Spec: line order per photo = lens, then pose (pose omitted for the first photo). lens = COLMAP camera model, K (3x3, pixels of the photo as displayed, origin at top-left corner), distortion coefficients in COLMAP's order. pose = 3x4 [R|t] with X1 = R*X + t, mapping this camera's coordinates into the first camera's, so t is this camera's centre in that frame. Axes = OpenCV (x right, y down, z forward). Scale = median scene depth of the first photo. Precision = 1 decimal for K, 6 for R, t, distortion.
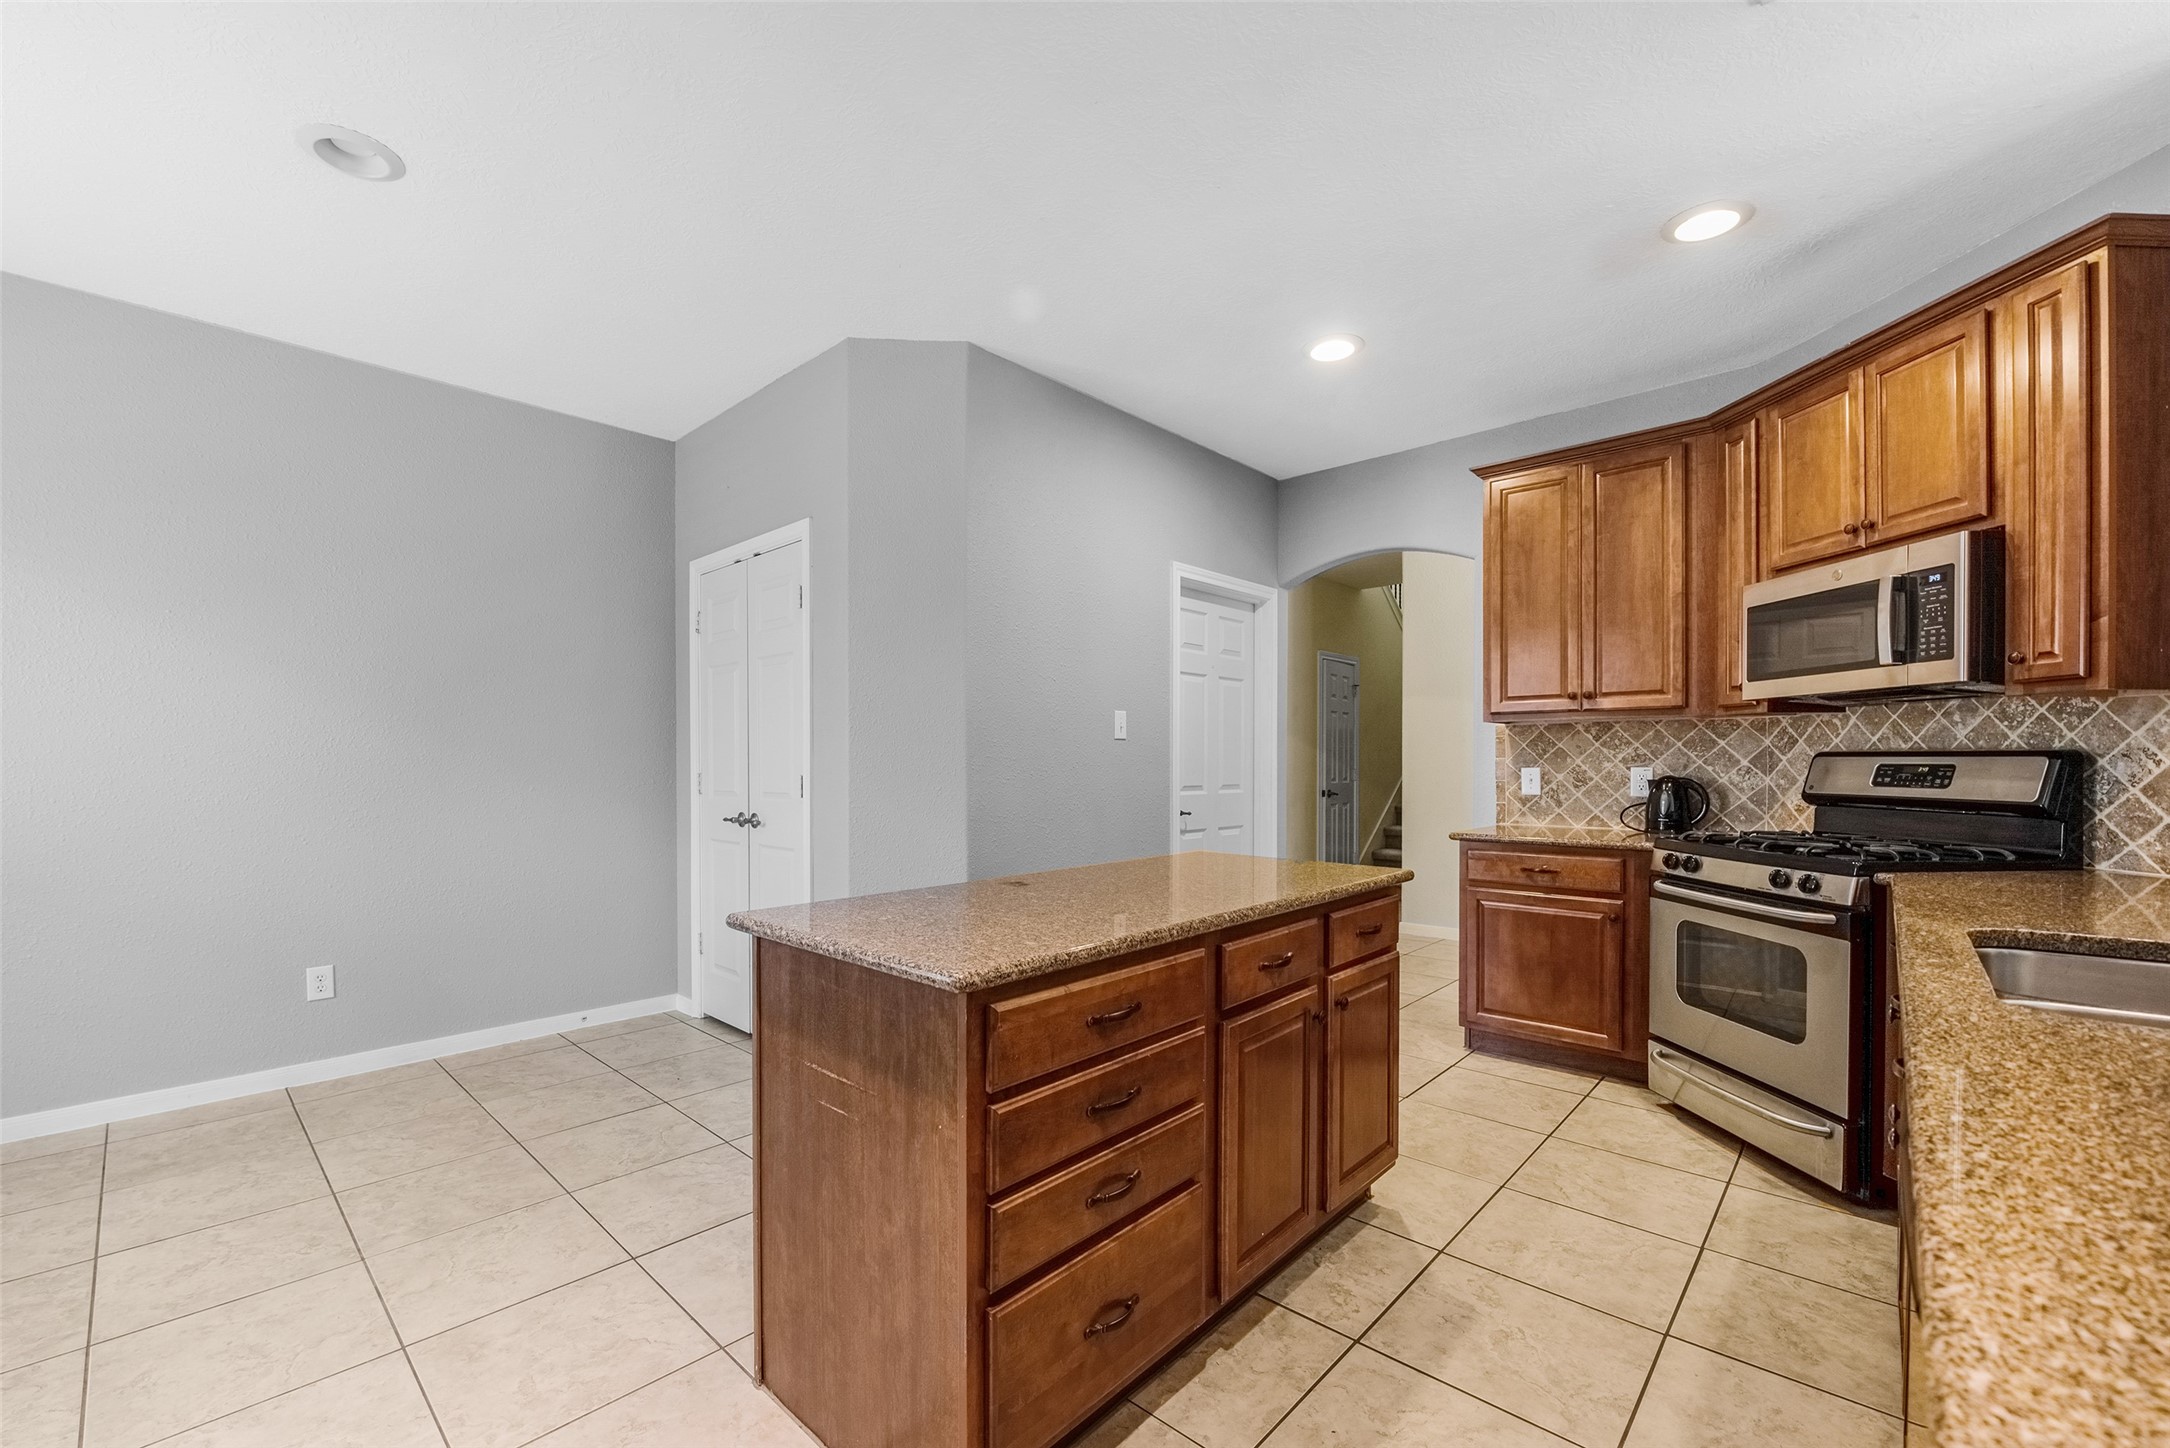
lens RADIAL K [[886.4, 0, 1055.9], [0, 886.4, 769.6], [0, 0, 1]] dist [-0.001479, -0.004212]
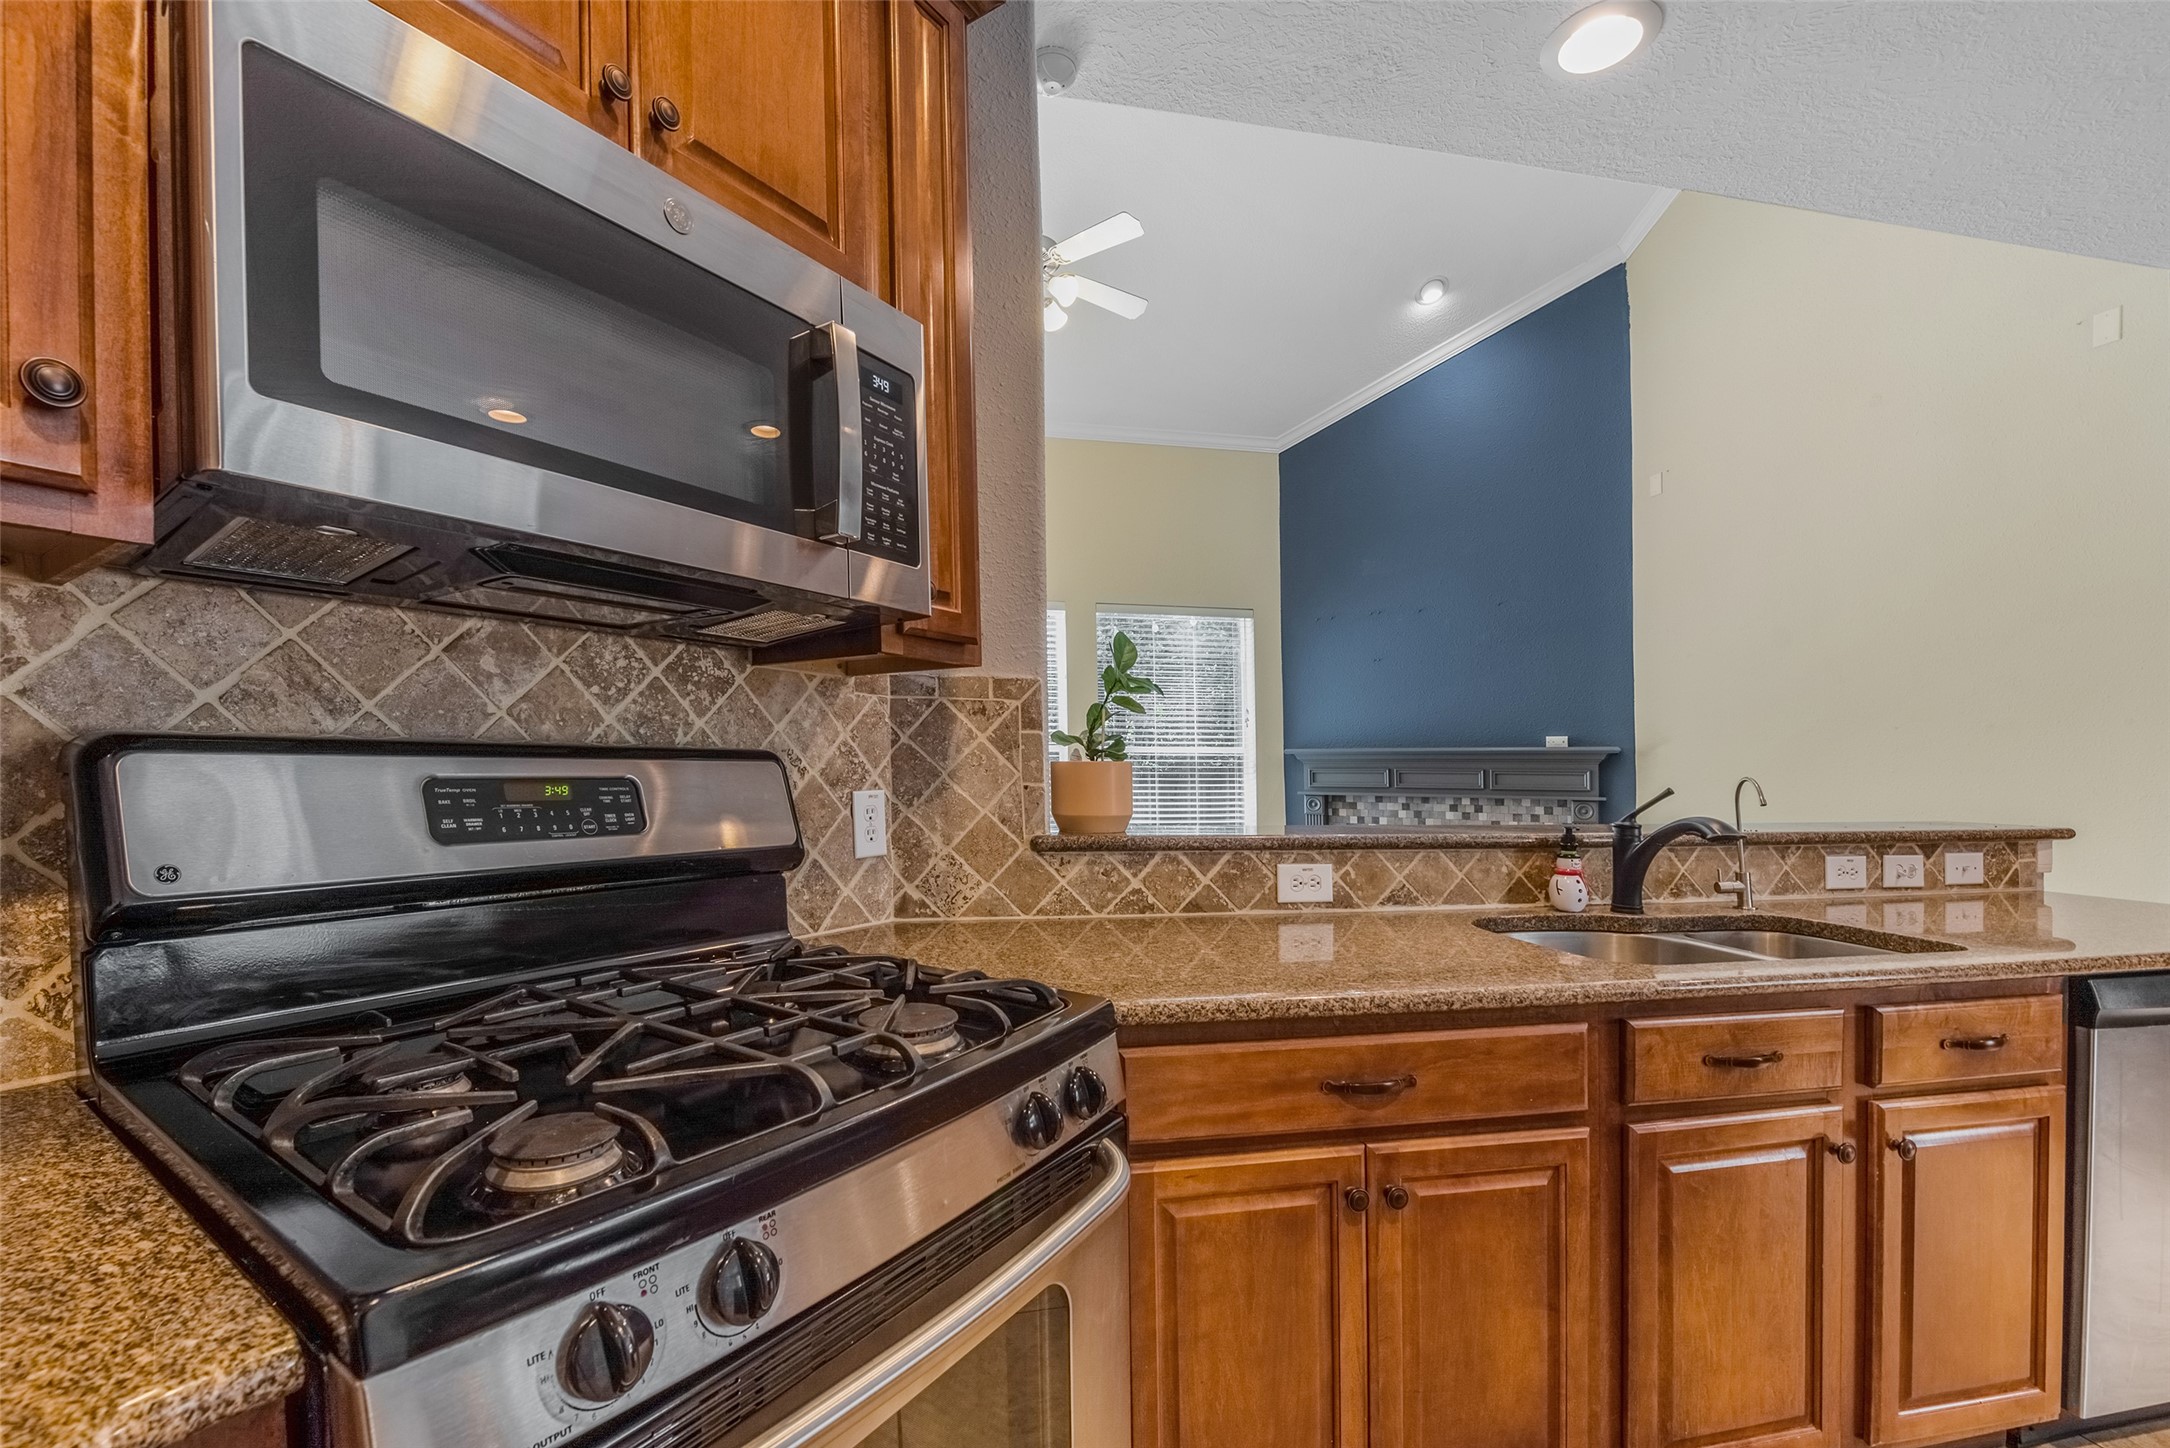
lens RADIAL K [[897.0, 0, 1048.6], [0, 897.0, 747.2], [0, 0, 1]] dist [-0.002106, -0.003792]
pose [[-0.817768, 0.006851, 0.575508, 0.524052], [-0.001008, 0.999911, -0.013335, -0.013253], [-0.575547, -0.011485, -0.817688, 1.096375]]
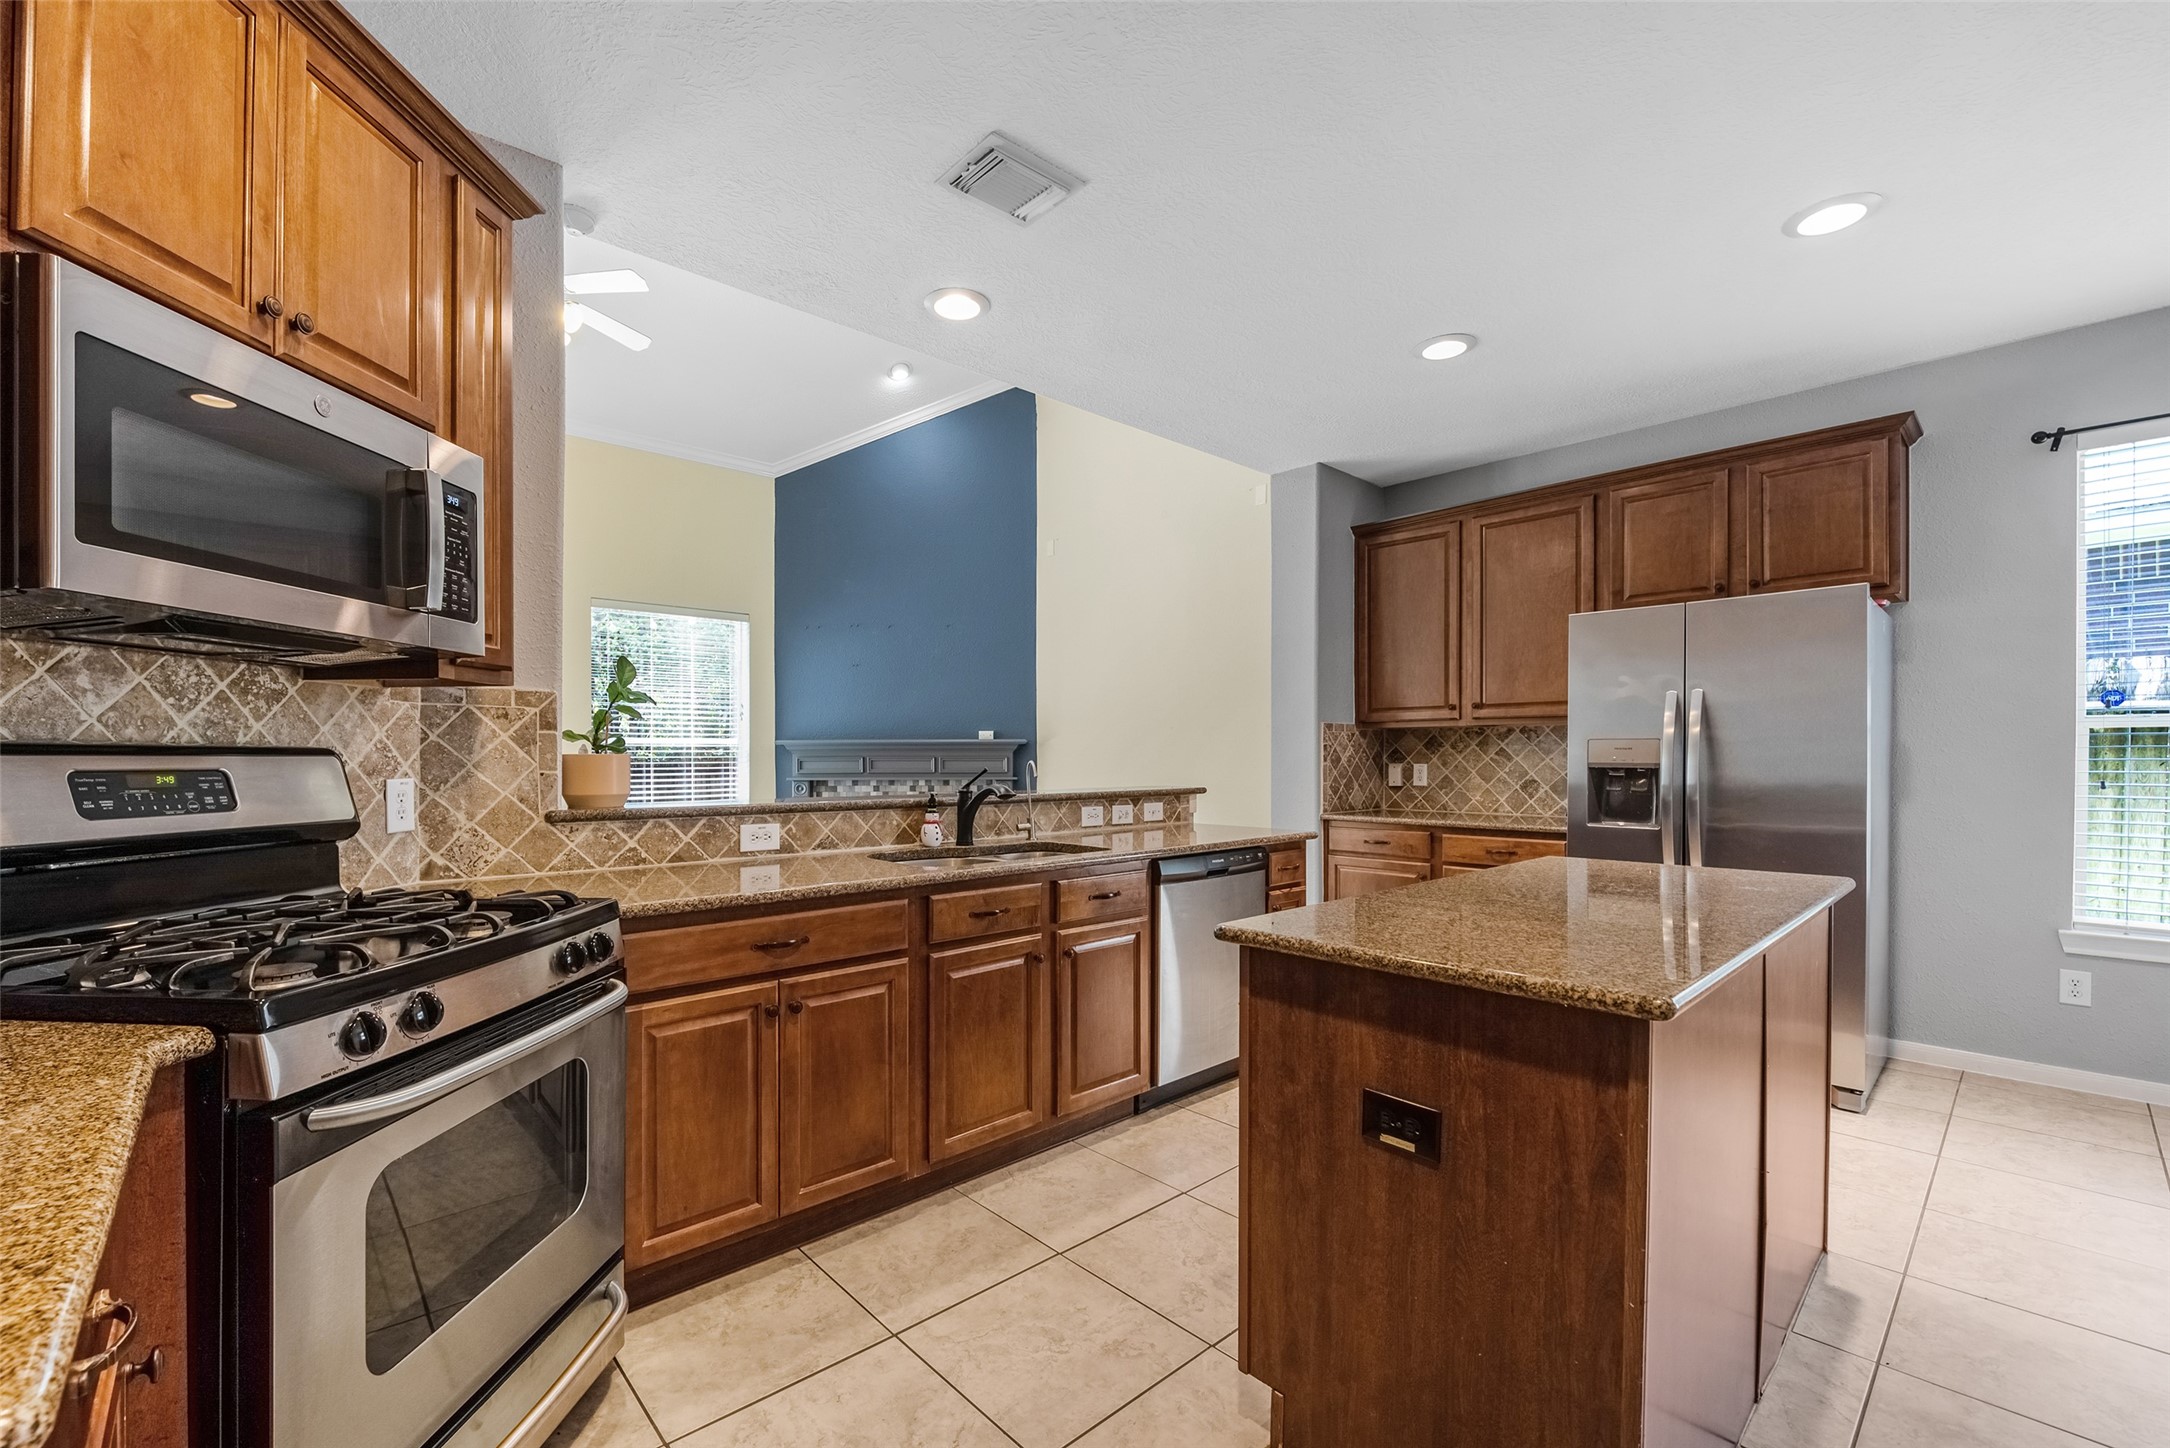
lens RADIAL K [[891.2, 0, 1045.5], [0, 891.2, 701.2], [0, 0, 1]] dist [-0.007218, -0.000528]
pose [[-0.996906, 0.007472, 0.078253, 0.379804], [0.003409, 0.998645, -0.051932, -0.016367], [-0.078535, -0.051505, -0.995580, 1.359406]]
